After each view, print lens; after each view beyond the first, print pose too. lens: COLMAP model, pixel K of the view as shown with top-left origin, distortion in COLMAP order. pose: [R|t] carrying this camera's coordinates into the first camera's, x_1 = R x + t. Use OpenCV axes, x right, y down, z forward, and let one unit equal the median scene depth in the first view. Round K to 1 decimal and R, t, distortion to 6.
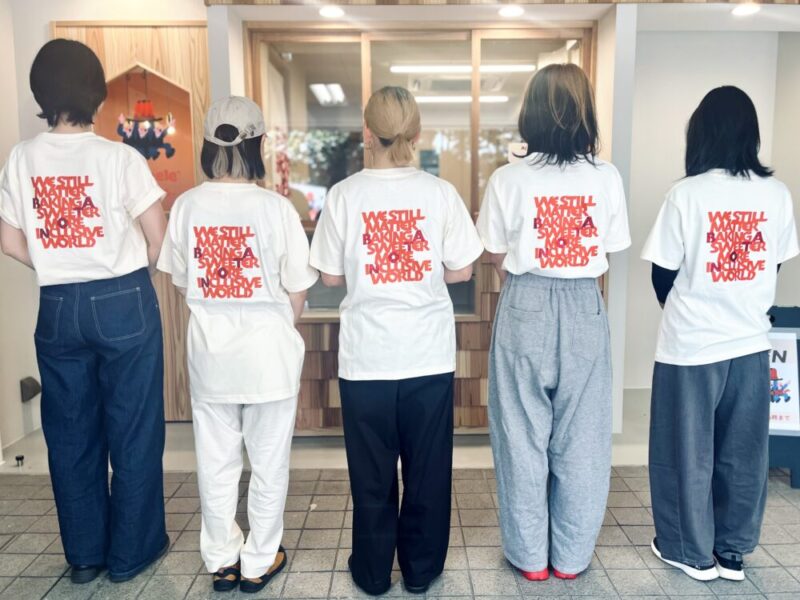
lens RADIAL K [[680.3, 0, 417.1], [0, 680.3, 298.8], [0, 0, 1]] dist [0.009805, -0.043526]
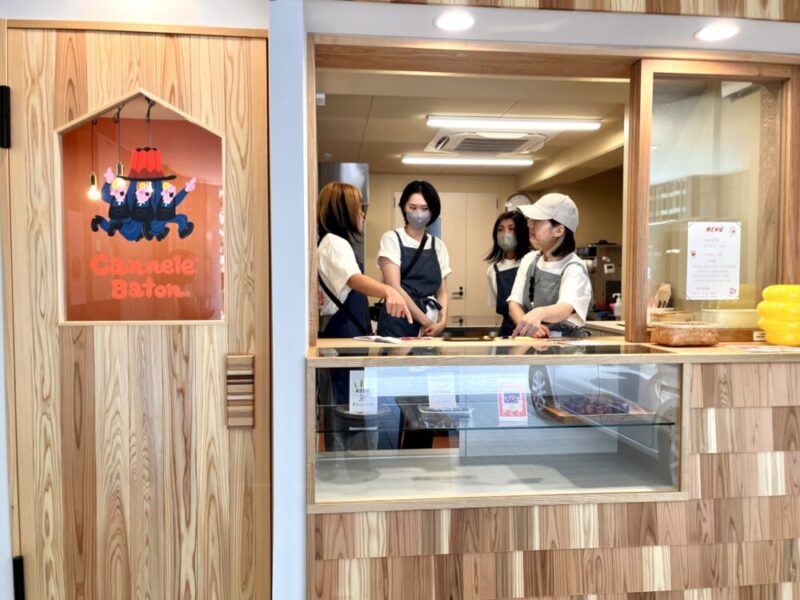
lens RADIAL K [[680.3, 0, 408.3], [0, 680.3, 292.9], [0, 0, 1]] dist [0.009805, -0.043526]
pose [[0.995555, 0.004933, 0.094056, -0.219866], [0.004161, 0.995349, -0.096241, -0.096164], [-0.094093, 0.096204, 0.990904, 0.366243]]
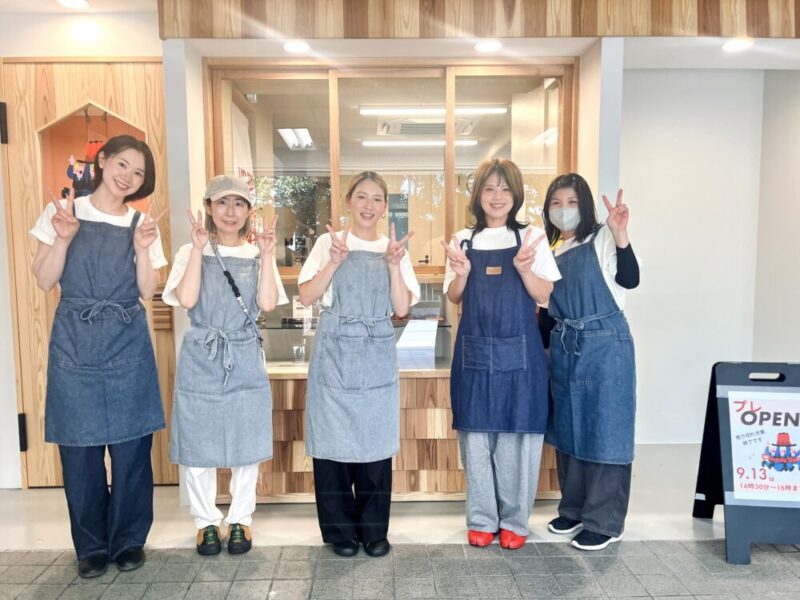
lens RADIAL K [[680.3, 0, 390.8], [0, 680.3, 315.2], [0, 0, 1]] dist [0.009805, -0.043526]
pose [[0.999973, -0.002013, 0.007066, -0.003498], [0.002298, 0.999173, -0.040595, -0.013197], [-0.006979, 0.040610, 0.999151, 0.072978]]
